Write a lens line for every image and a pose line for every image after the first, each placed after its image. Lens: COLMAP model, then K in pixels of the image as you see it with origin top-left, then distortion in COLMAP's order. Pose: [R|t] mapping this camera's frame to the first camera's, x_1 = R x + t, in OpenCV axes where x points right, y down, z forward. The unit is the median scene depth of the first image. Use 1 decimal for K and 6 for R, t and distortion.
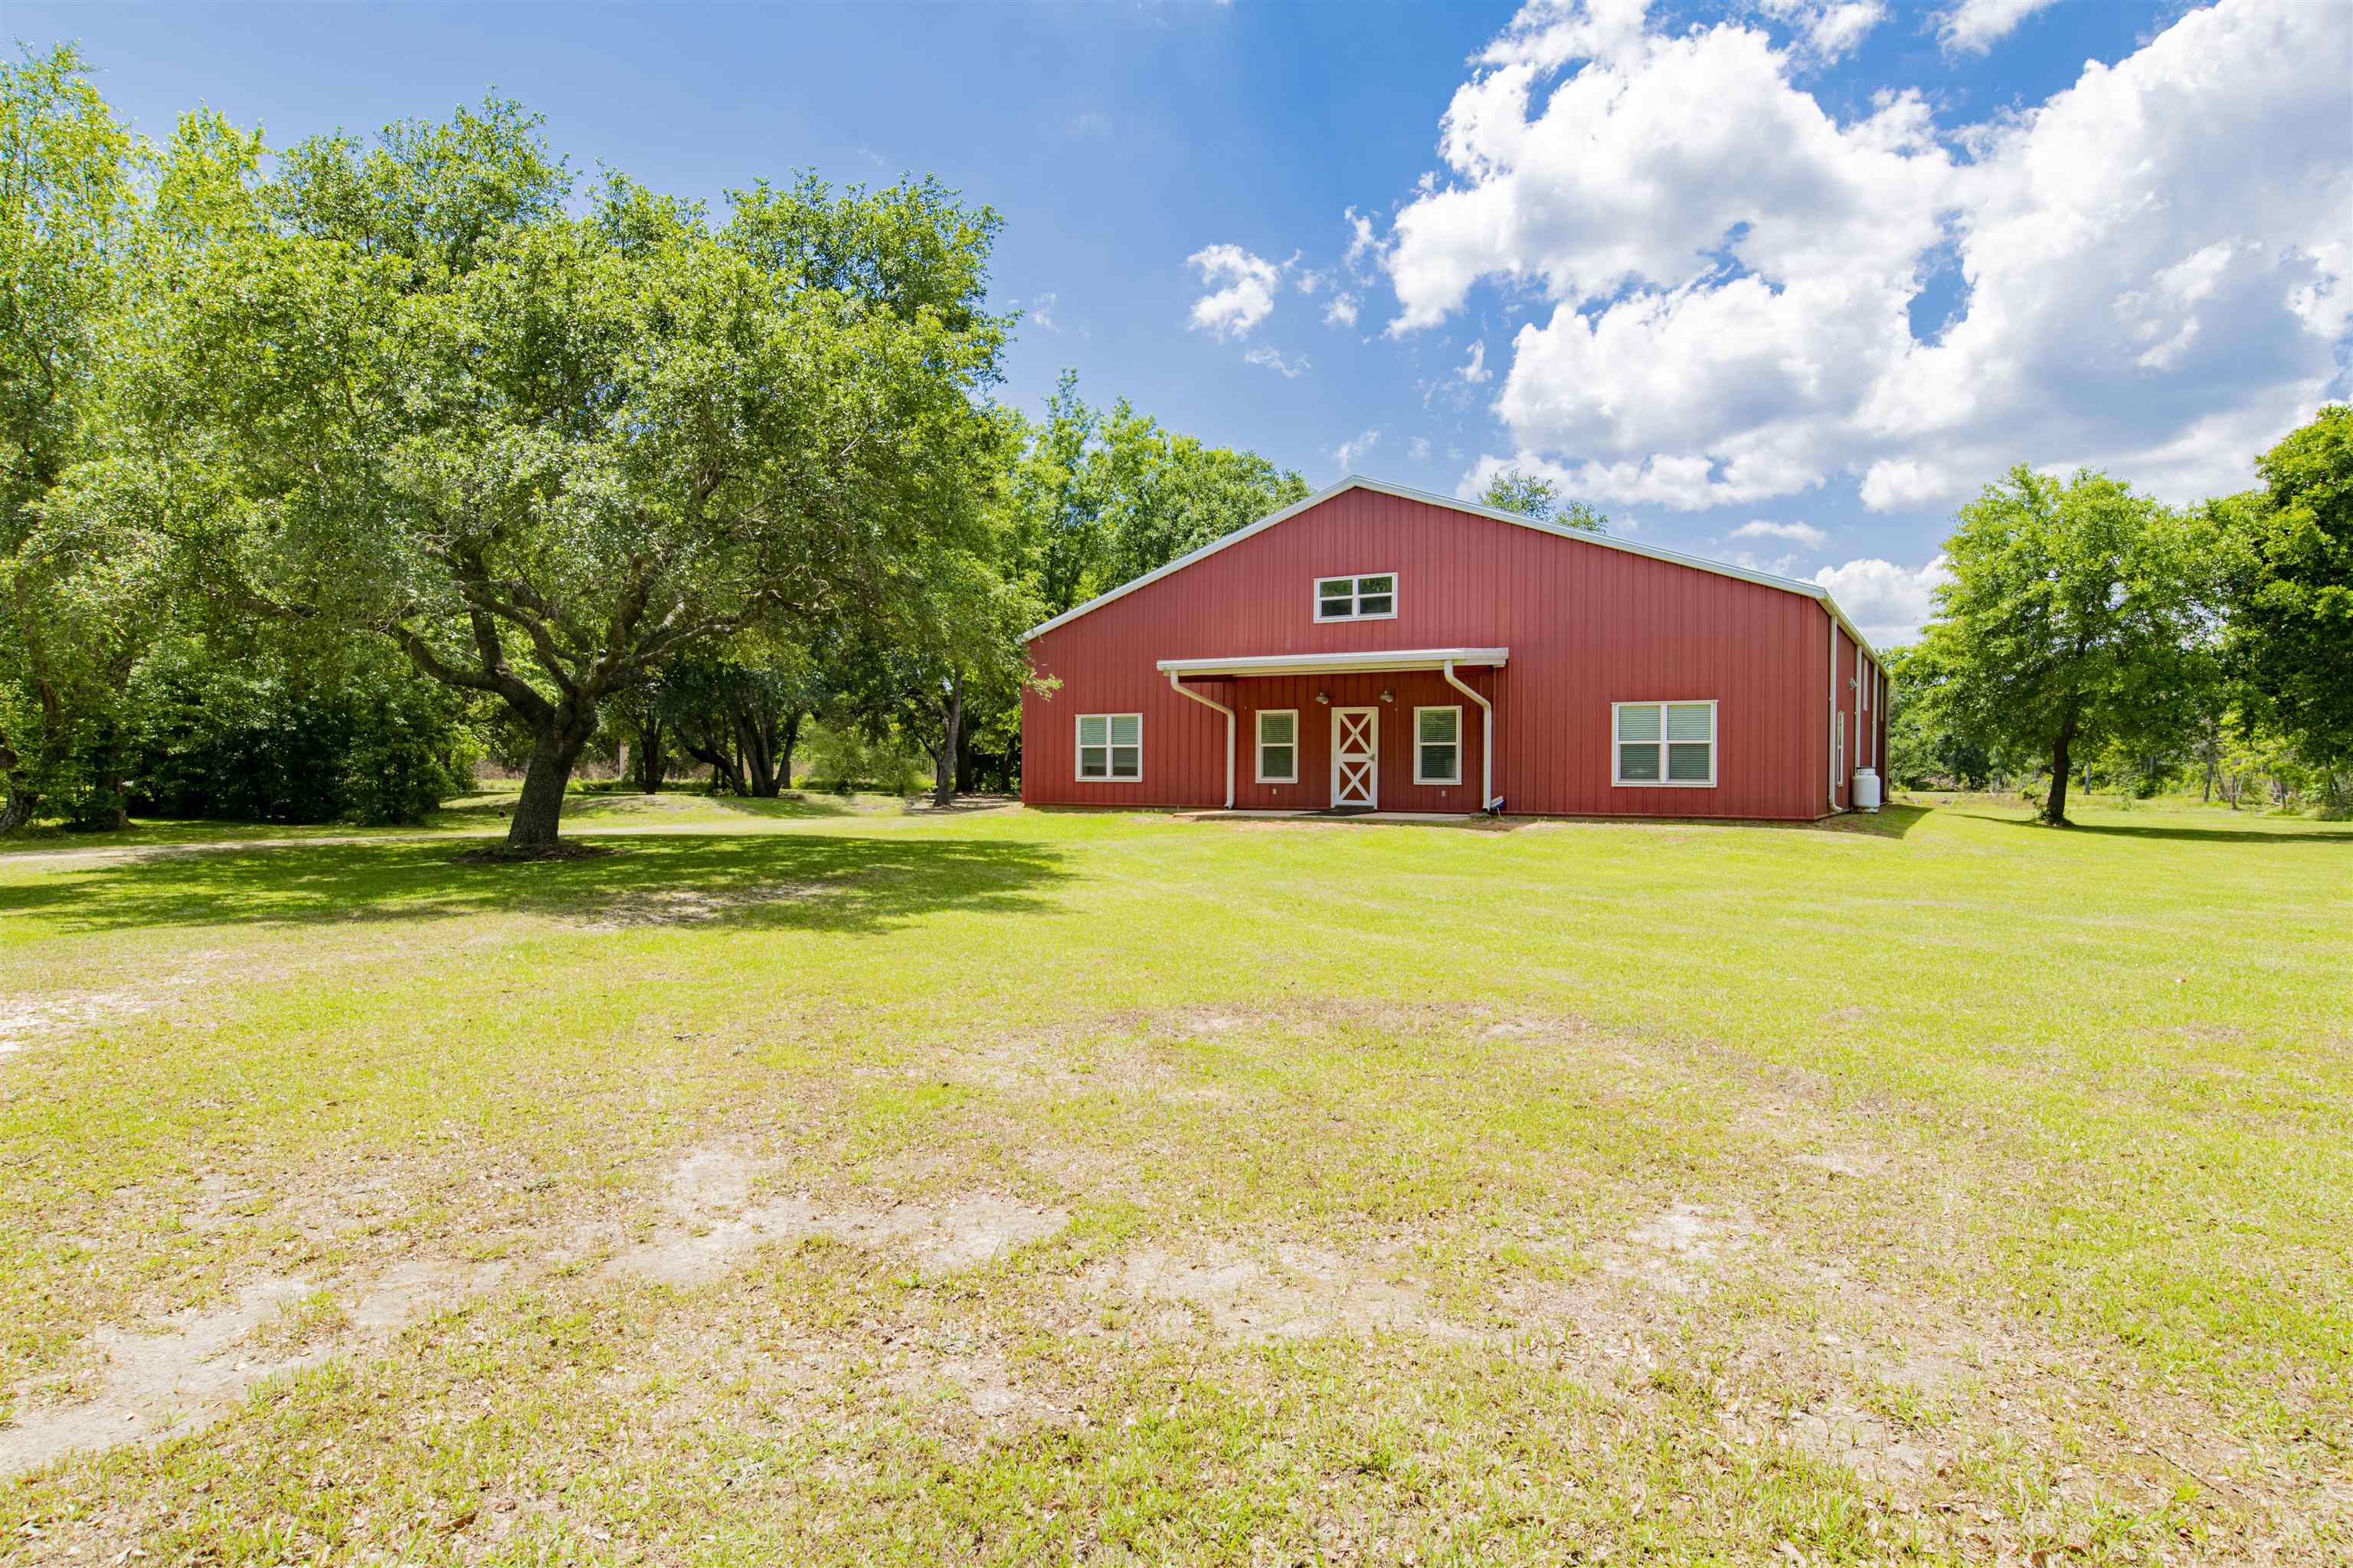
lens RADIAL K [[1303.1, 0, 1181.2], [0, 1303.1, 763.8], [0, 0, 1]] dist [-0.001993, 0.004352]
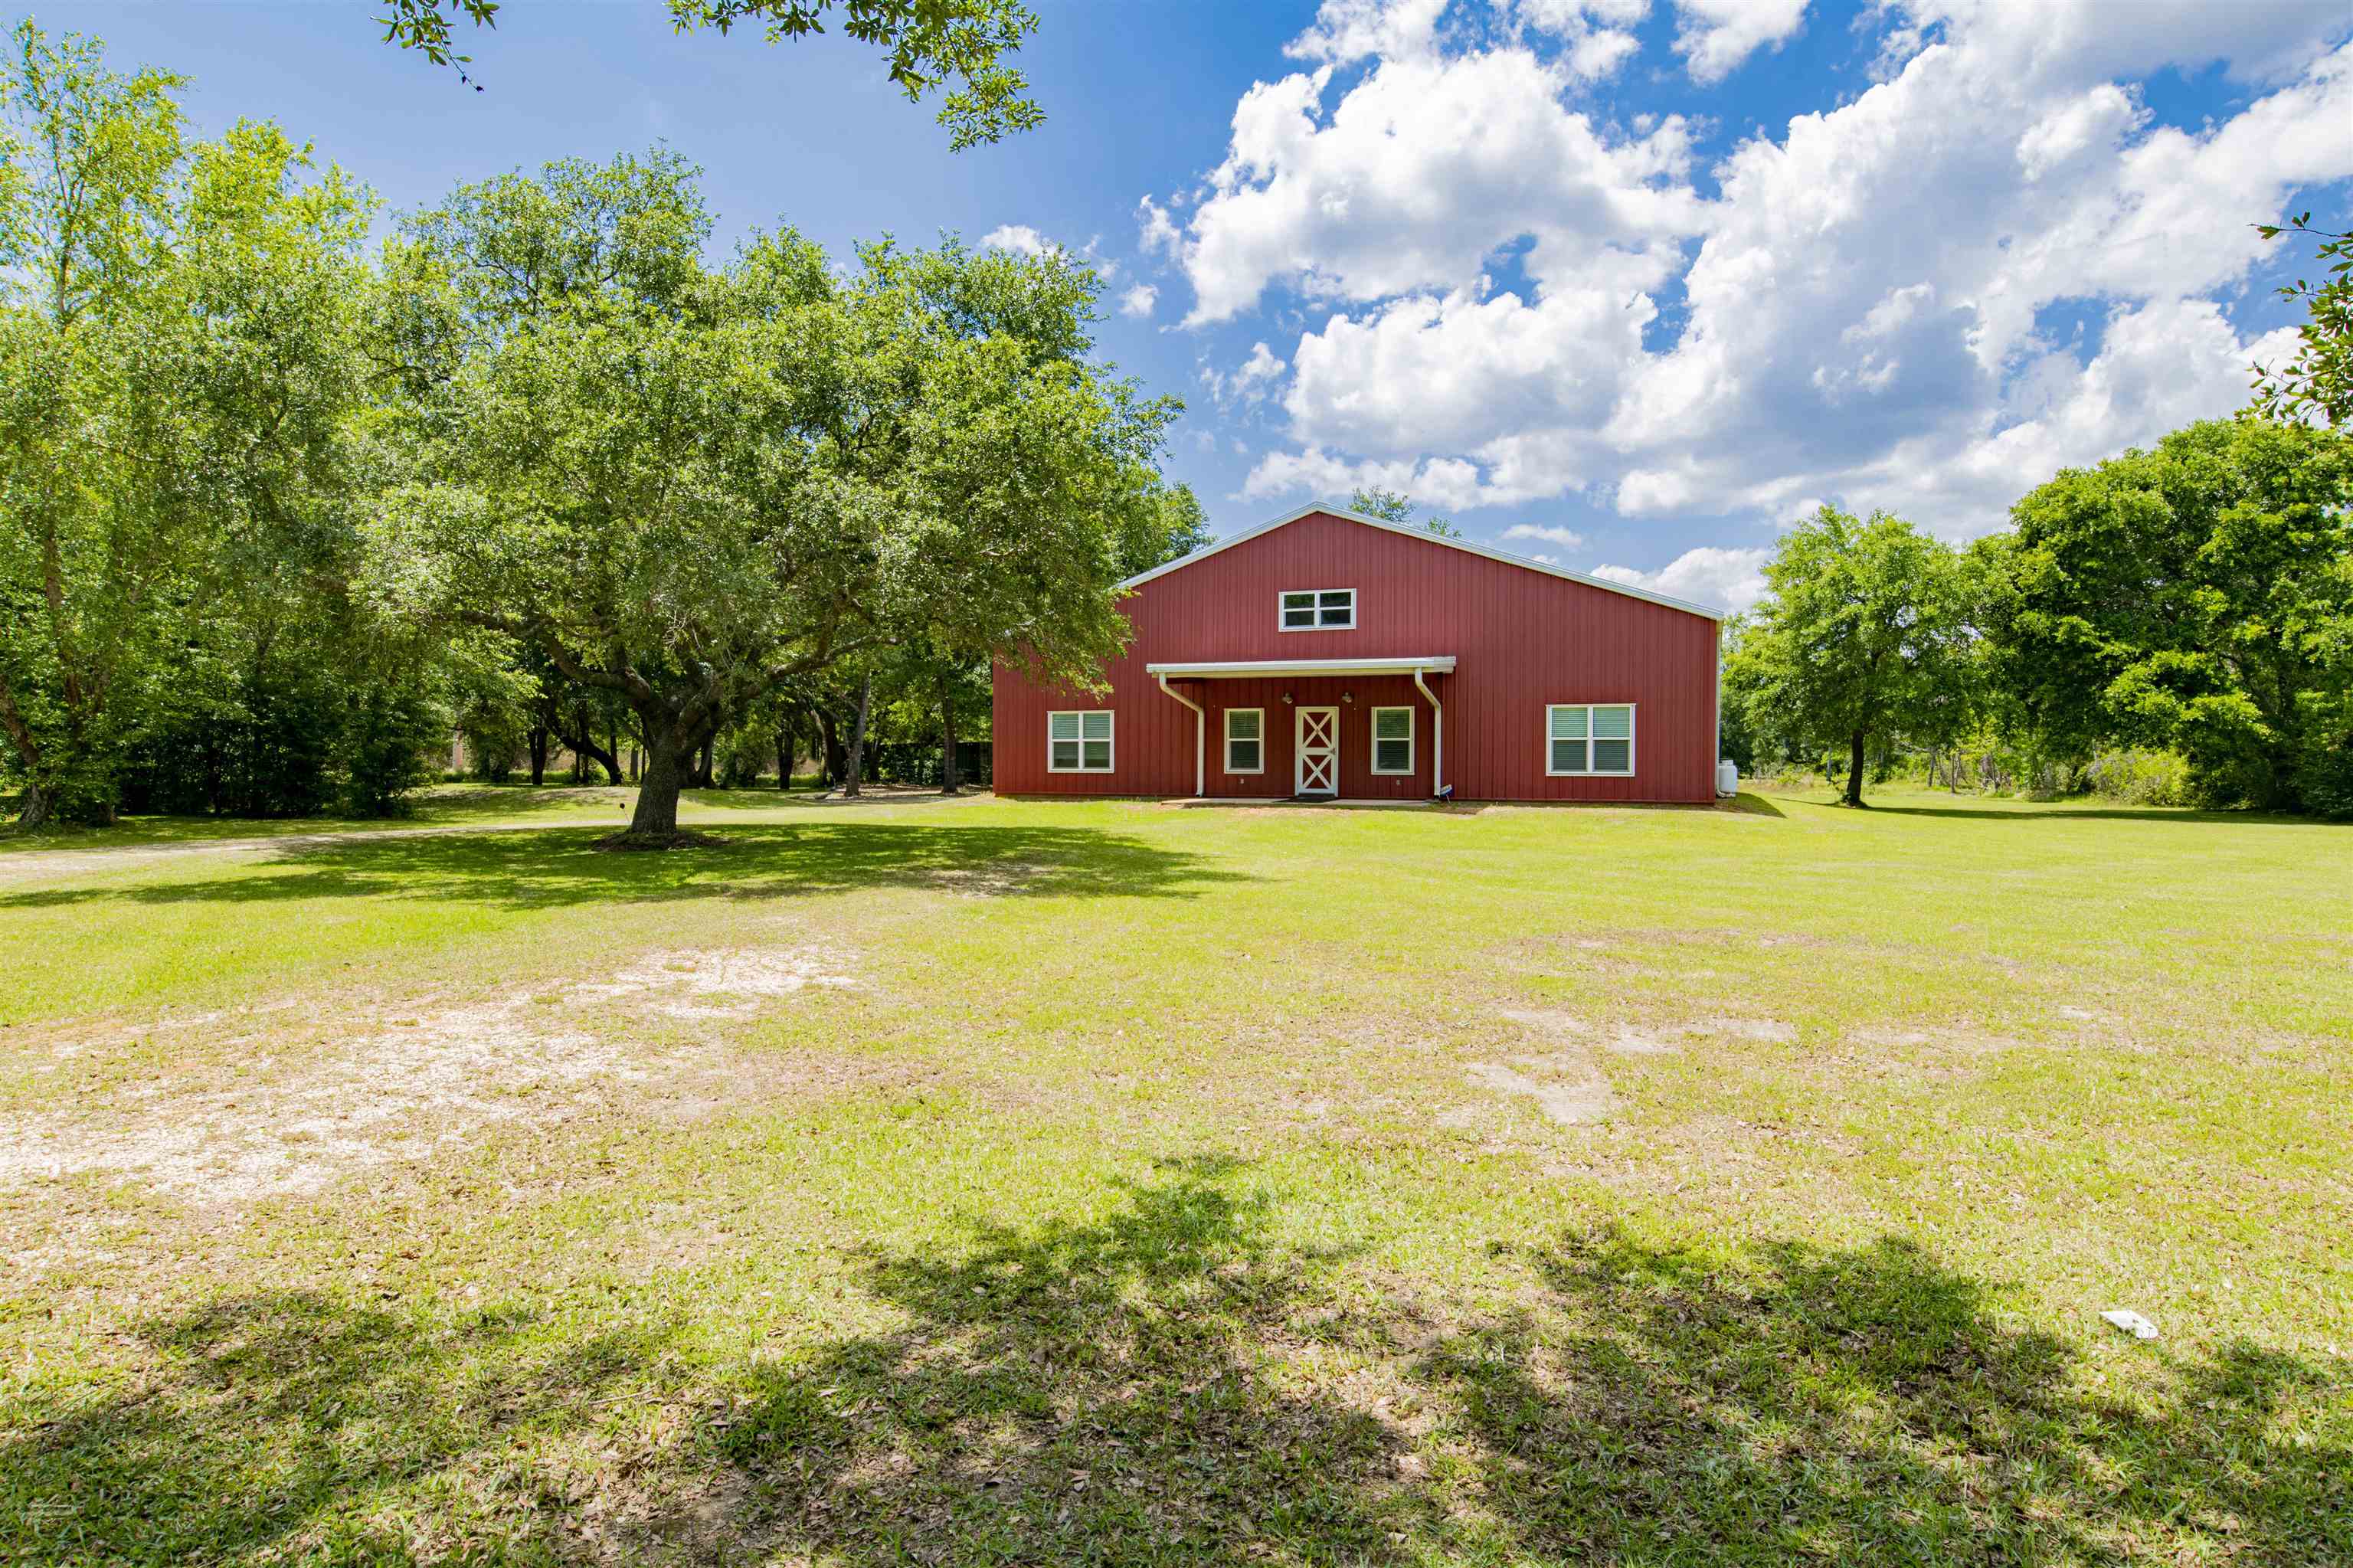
lens RADIAL K [[1312.2, 0, 1179.5], [0, 1312.2, 794.3], [0, 0, 1]] dist [0.005613, -0.001905]
pose [[0.985250, -0.005816, 0.171019, -0.171191], [0.000378, 0.999494, 0.031814, -0.003360], [-0.171118, -0.031280, 0.984754, -0.102092]]
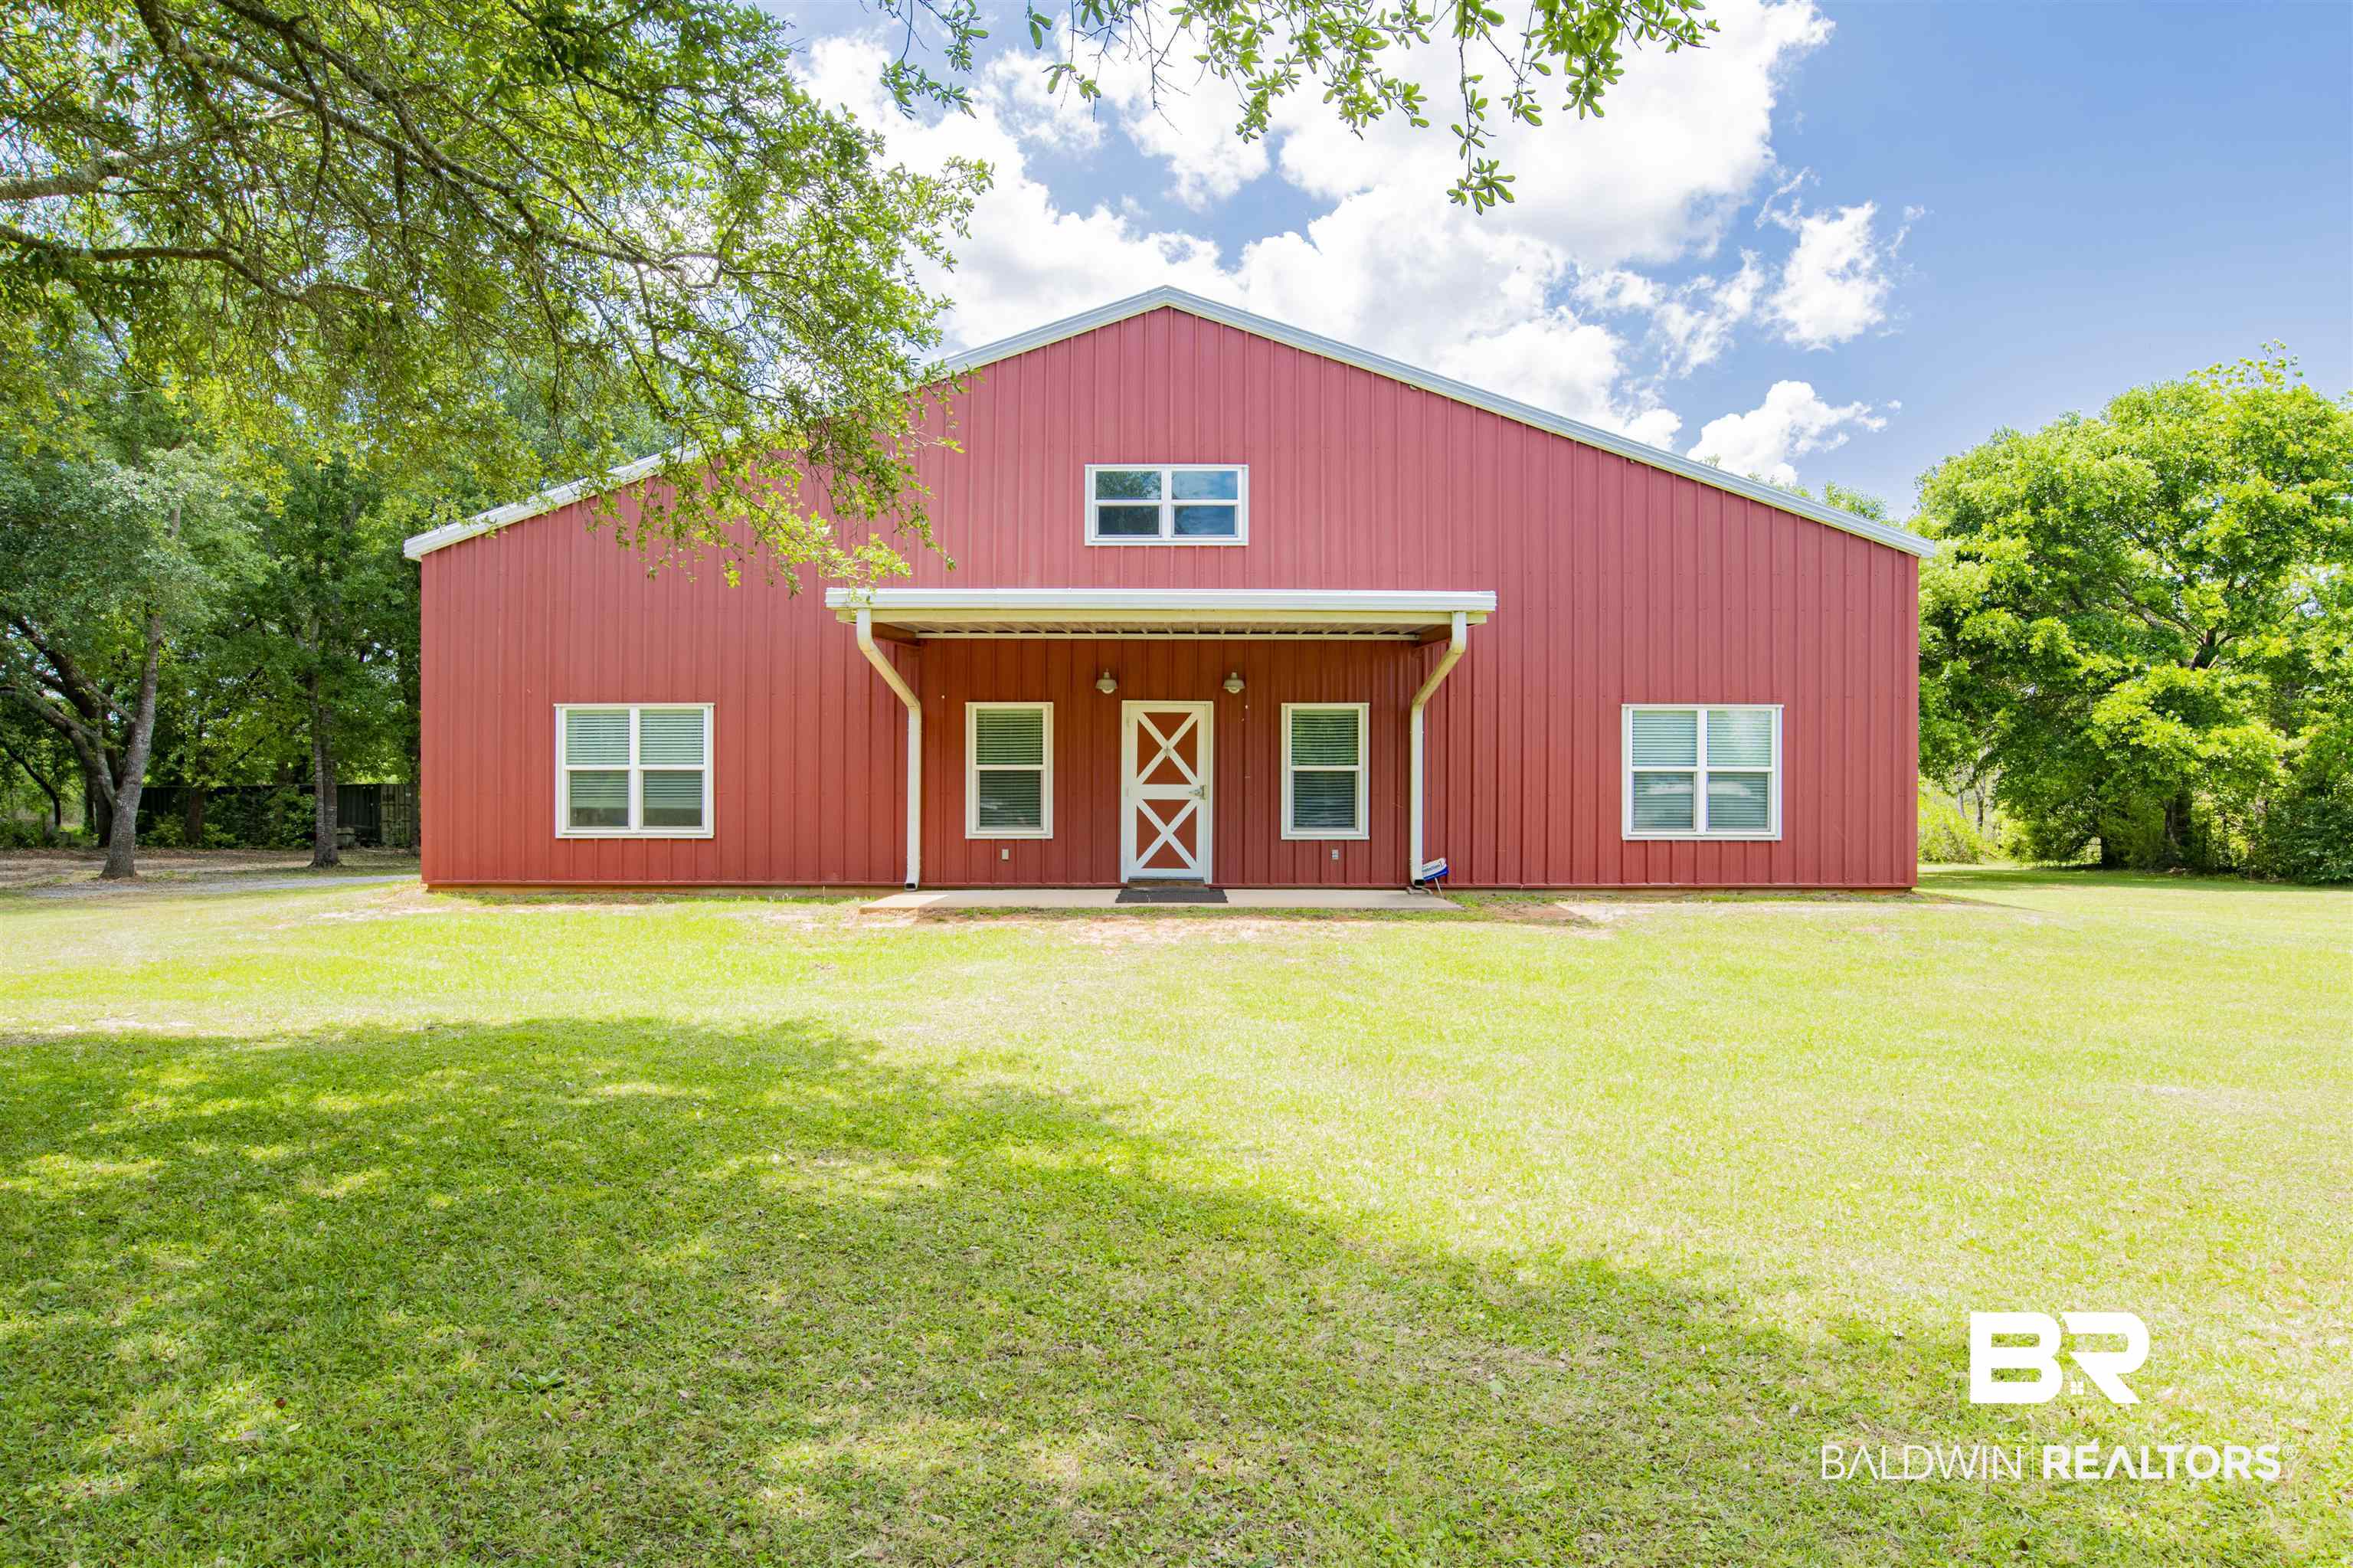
lens RADIAL K [[1326.7, 0, 1150.0], [0, 1326.7, 827.2], [0, 0, 1]] dist [-0.007457, 0.001603]
pose [[0.854388, -0.007595, 0.519580, -0.159229], [-0.000962, 0.999868, 0.016196, 0.001230], [-0.519635, -0.014338, 0.854268, 0.490211]]
